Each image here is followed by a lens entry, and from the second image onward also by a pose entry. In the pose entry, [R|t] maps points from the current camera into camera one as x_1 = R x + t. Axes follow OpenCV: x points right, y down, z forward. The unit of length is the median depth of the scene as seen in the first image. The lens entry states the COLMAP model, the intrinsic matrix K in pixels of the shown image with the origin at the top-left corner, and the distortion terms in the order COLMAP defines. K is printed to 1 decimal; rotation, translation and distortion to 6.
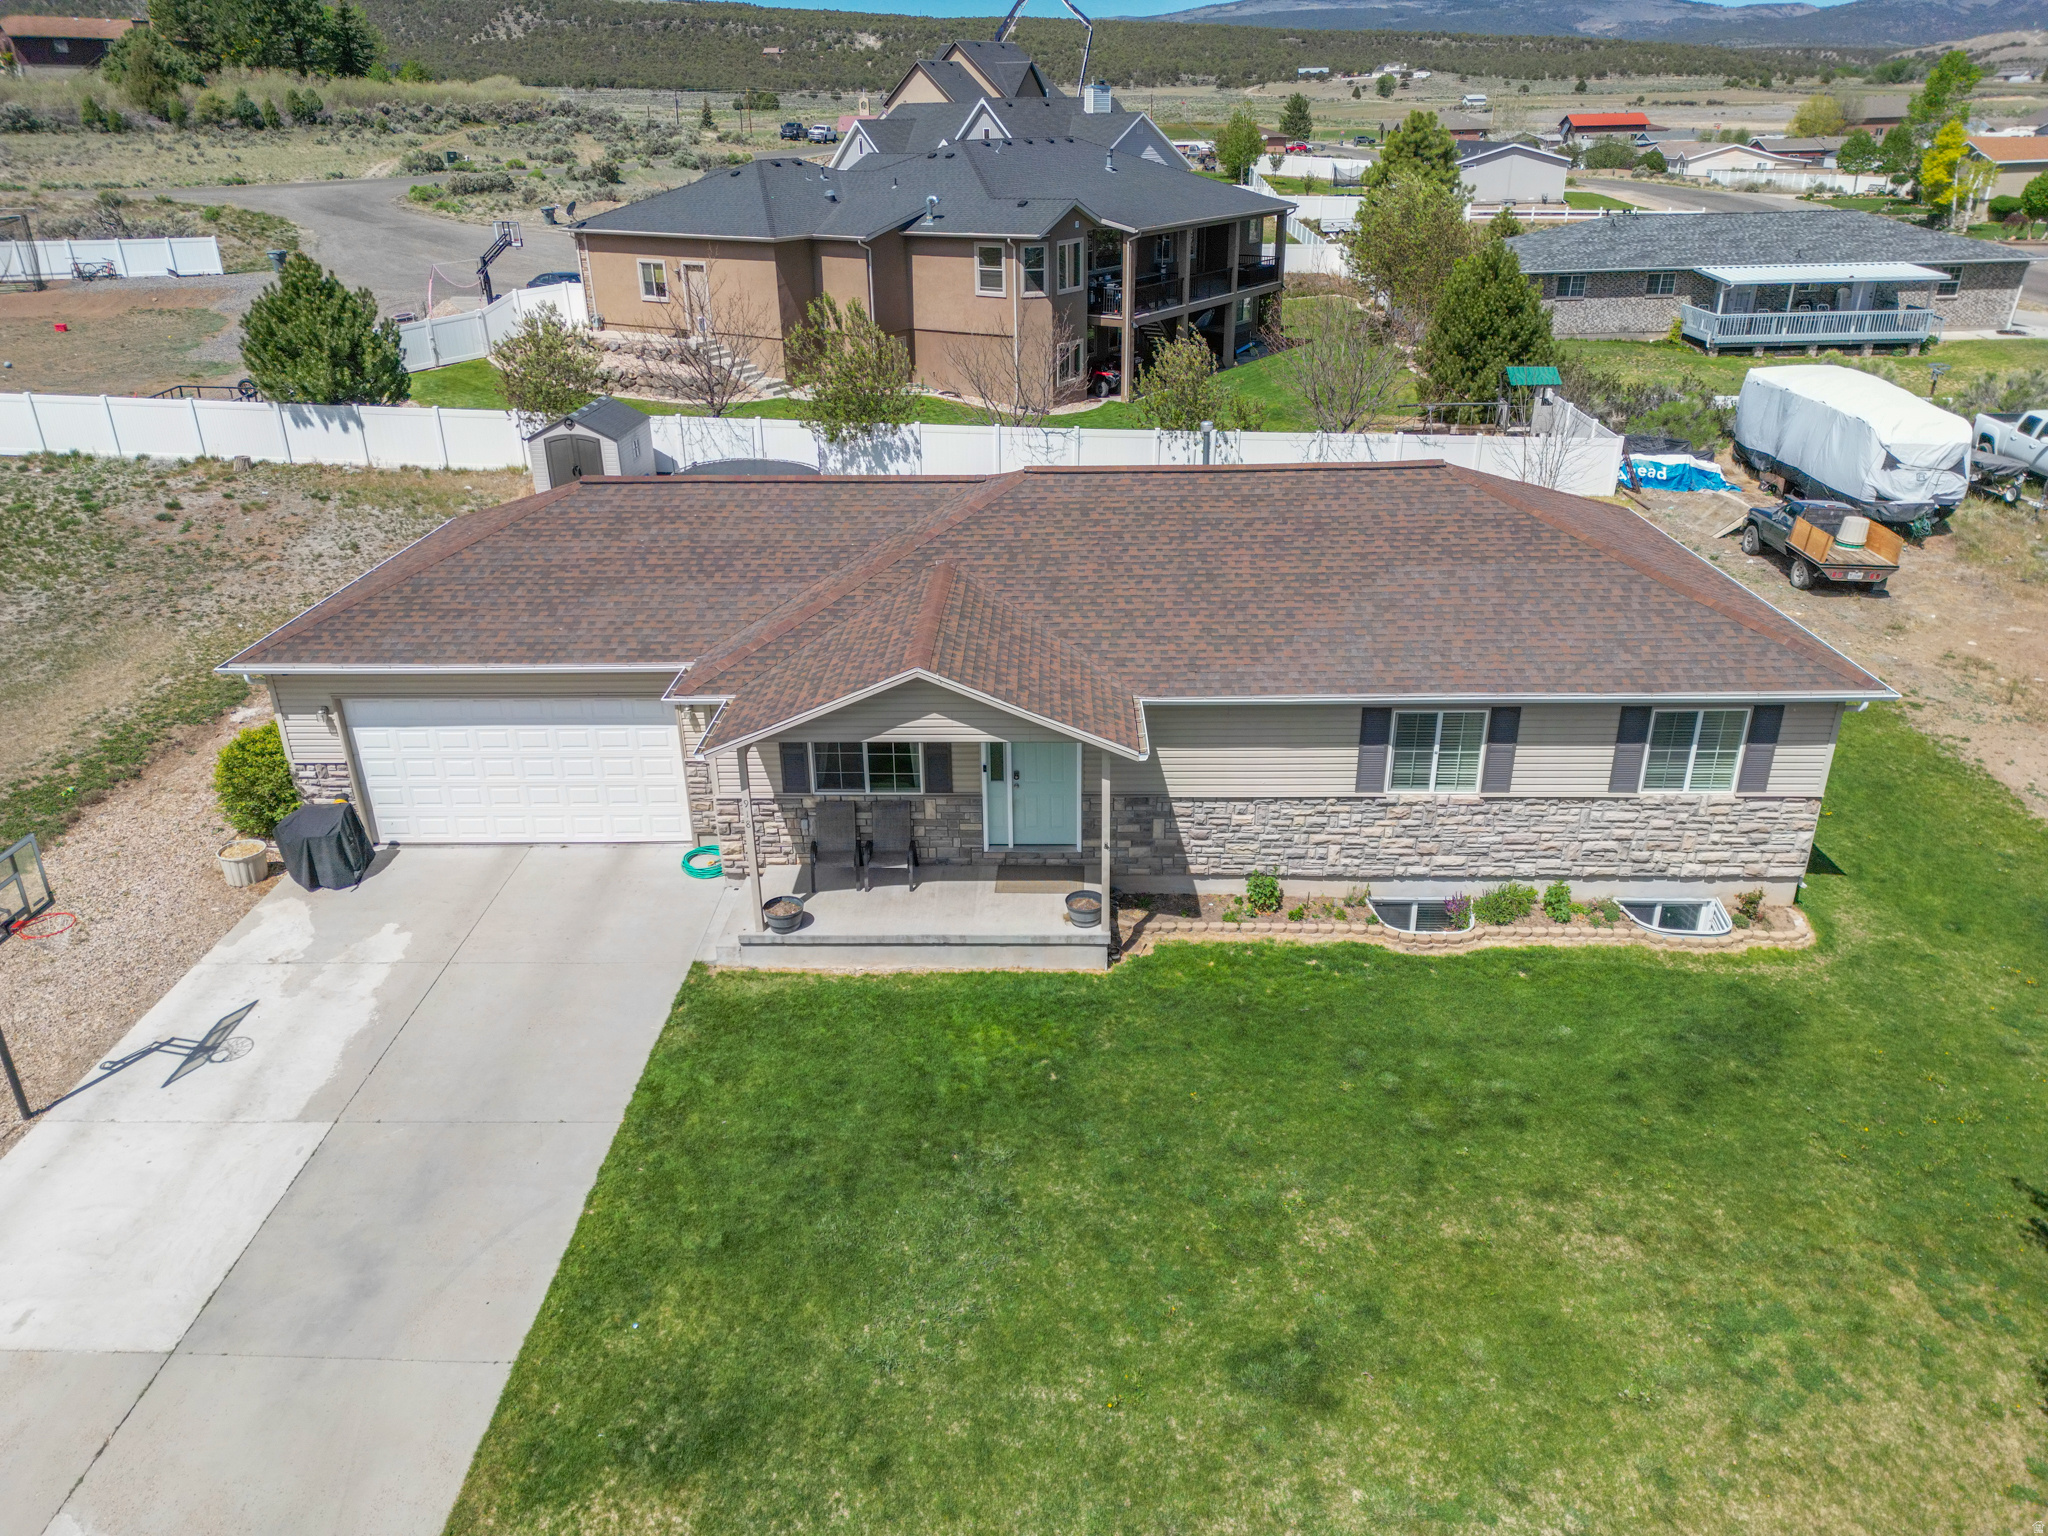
lens RADIAL K [[1424.4, 0, 1022.8], [0, 1424.4, 762.2], [0, 0, 1]] dist [0.074031, -0.065831]
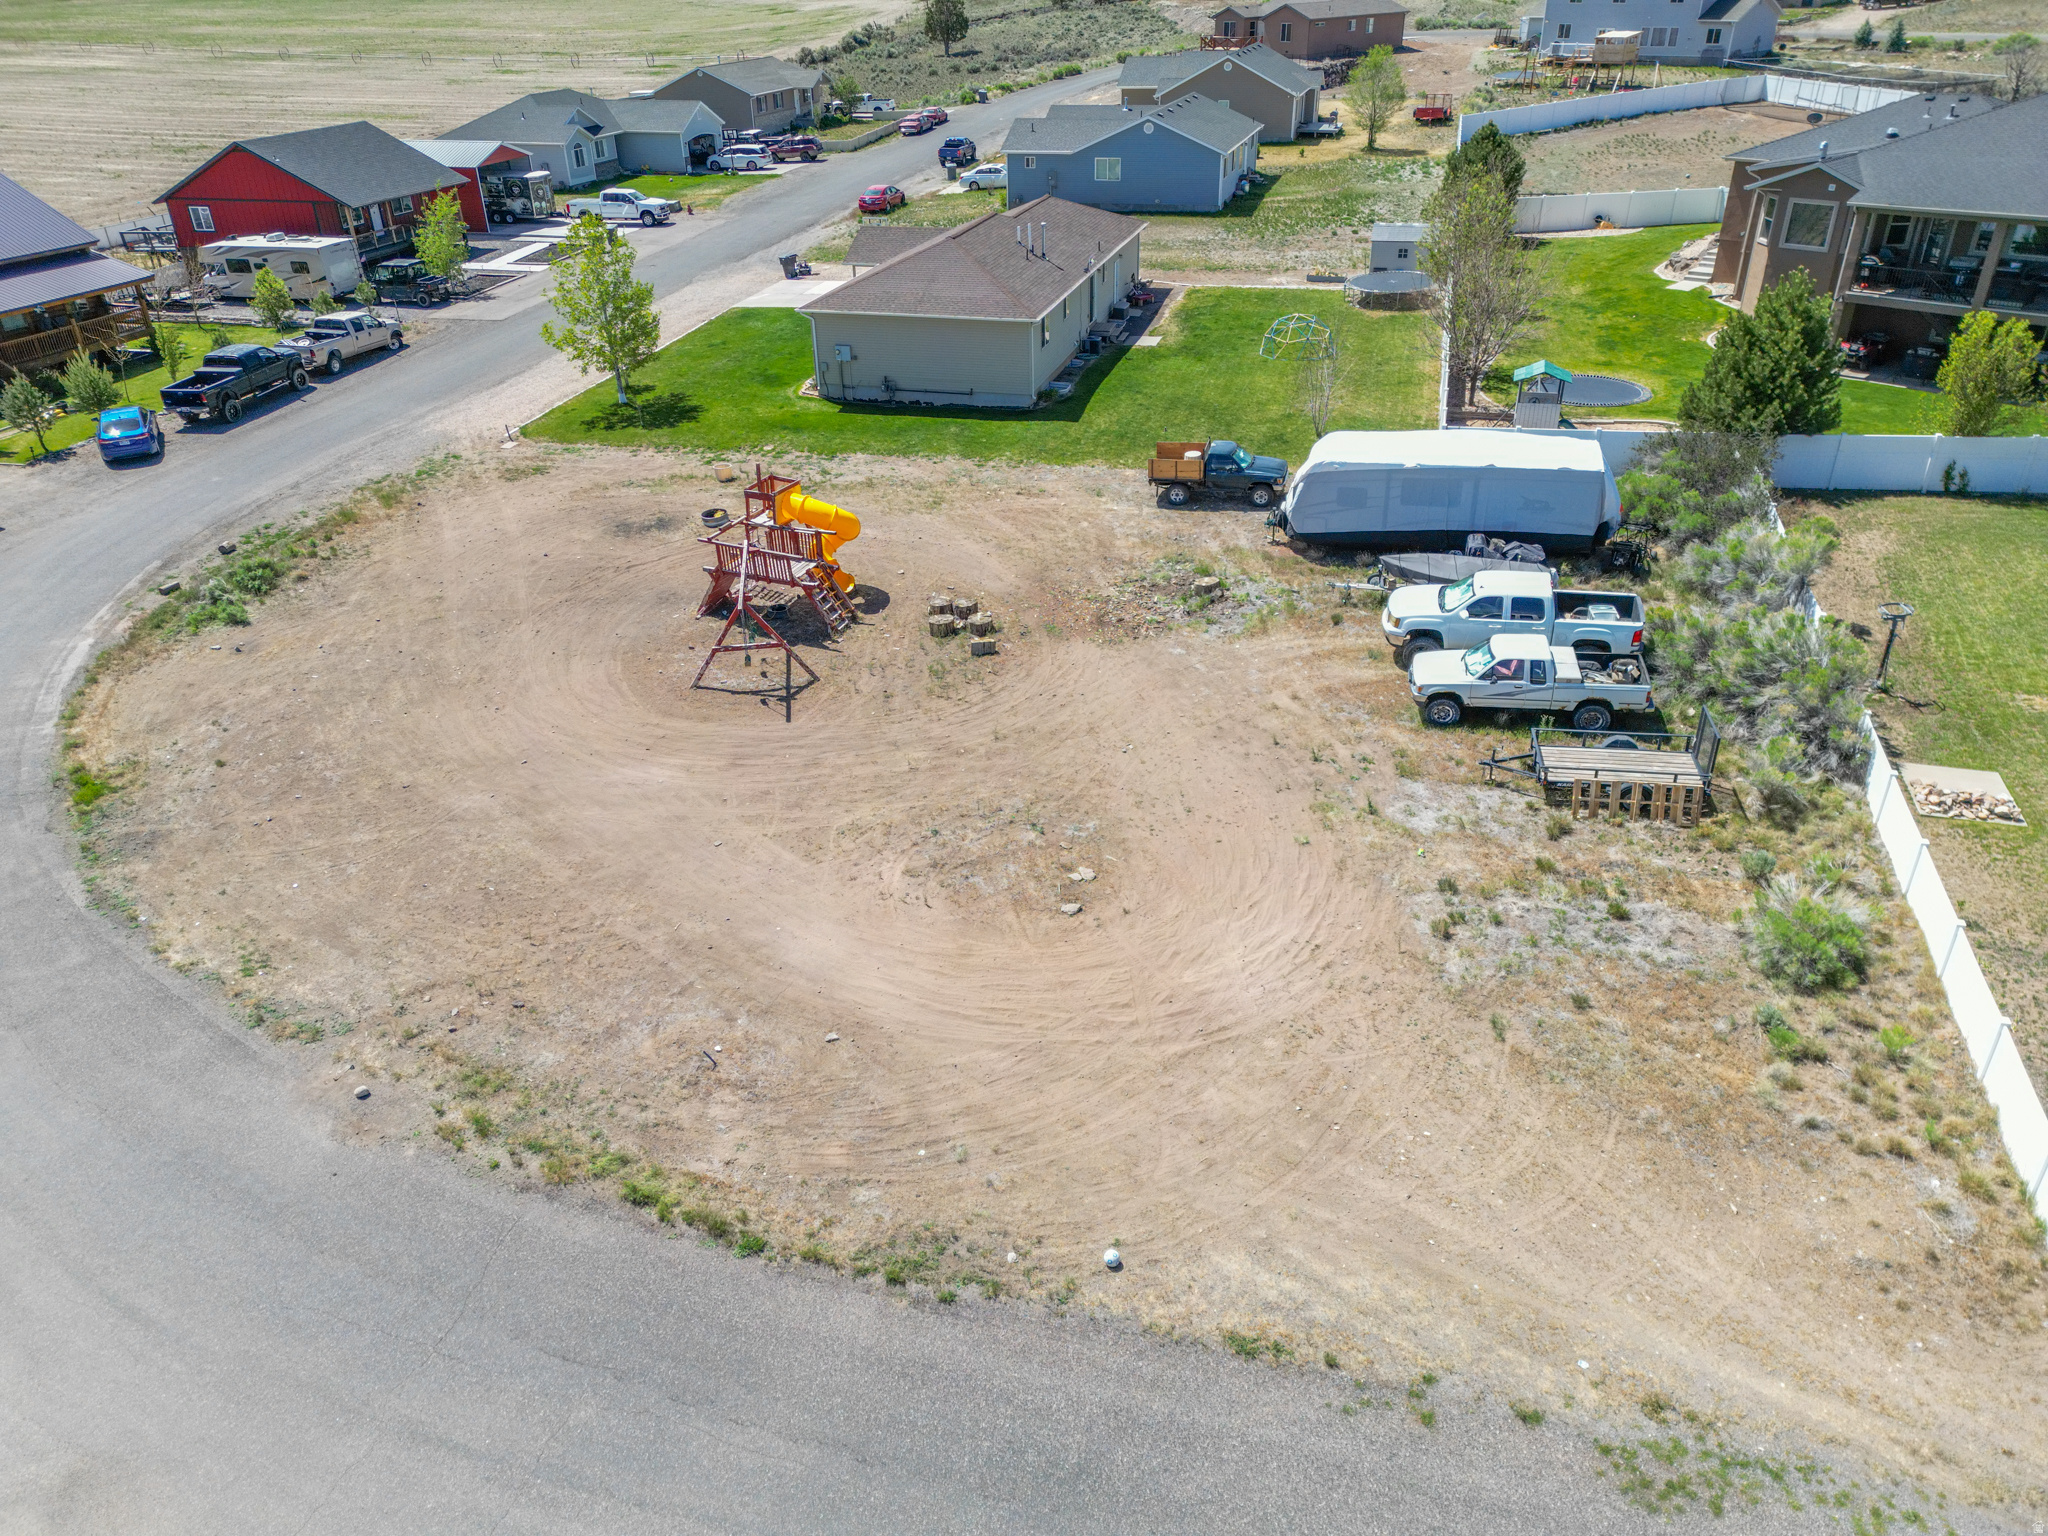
lens RADIAL K [[1424.4, 0, 1022.0], [0, 1424.4, 769.3], [0, 0, 1]] dist [0.074031, -0.065831]
pose [[-0.223888, 0.496017, -0.838953, 3.175612], [-0.378639, 0.748919, 0.543832, -1.036263], [0.898057, 0.439417, 0.020138, 1.625069]]
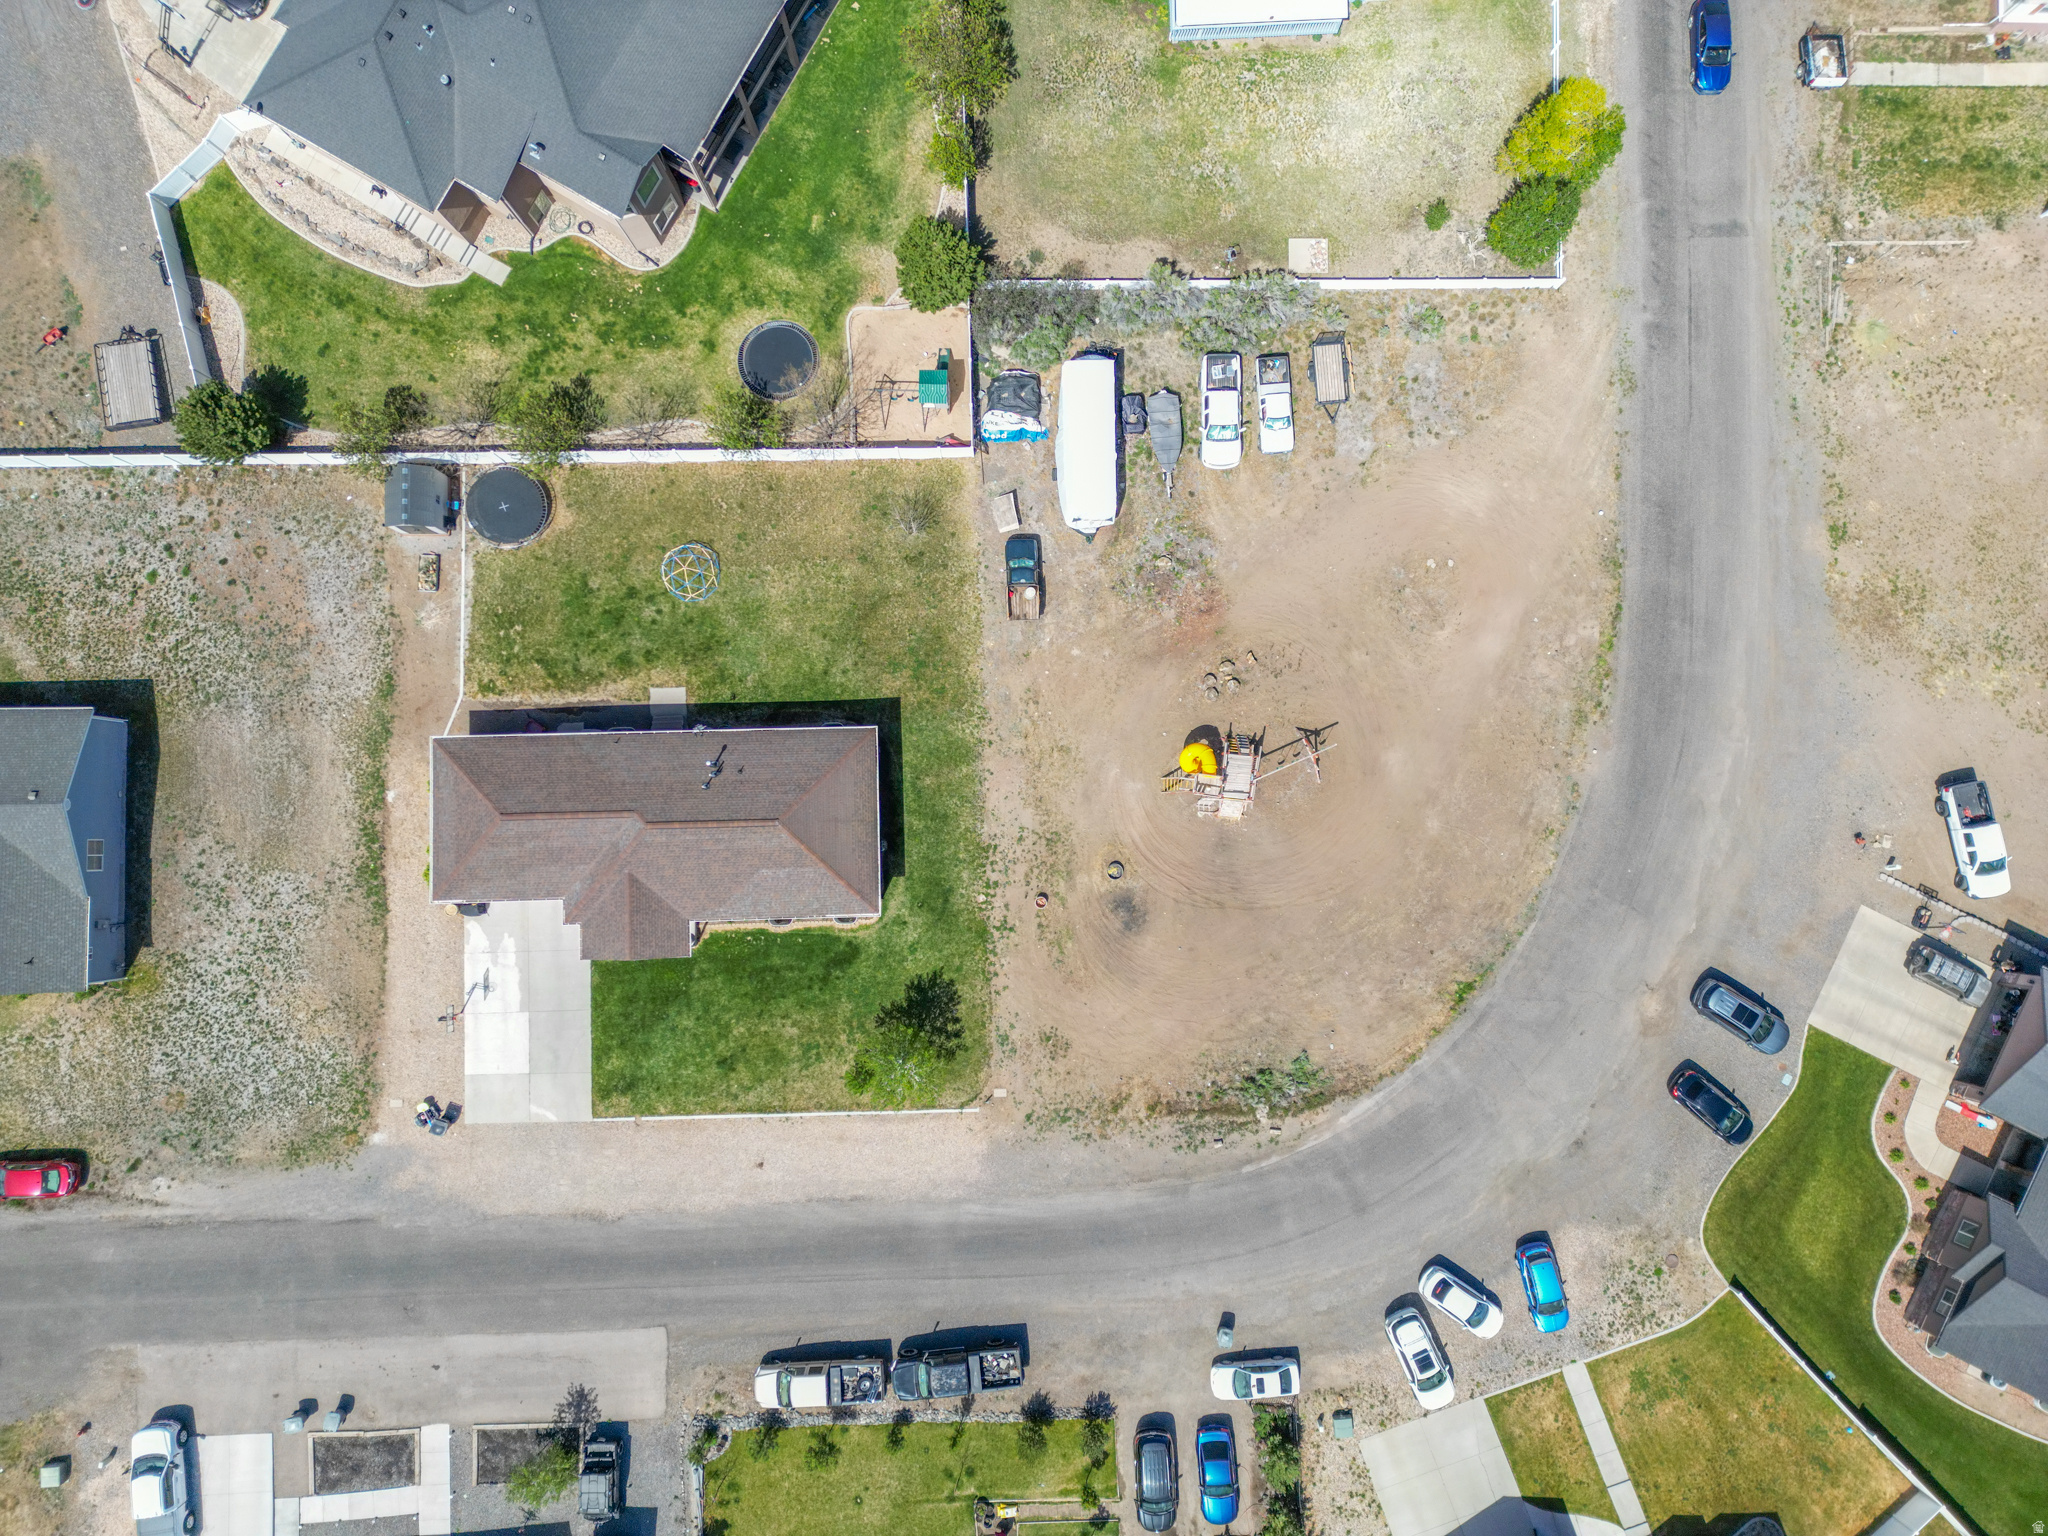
lens RADIAL K [[1424.4, 0, 1025.0], [0, 1424.4, 750.3], [0, 0, 1]] dist [0.074031, -0.065831]
pose [[0.998371, -0.055908, 0.011342, 0.894315], [0.015784, 0.461778, 0.886855, -3.387087], [-0.054820, -0.885232, 0.461909, -0.388909]]
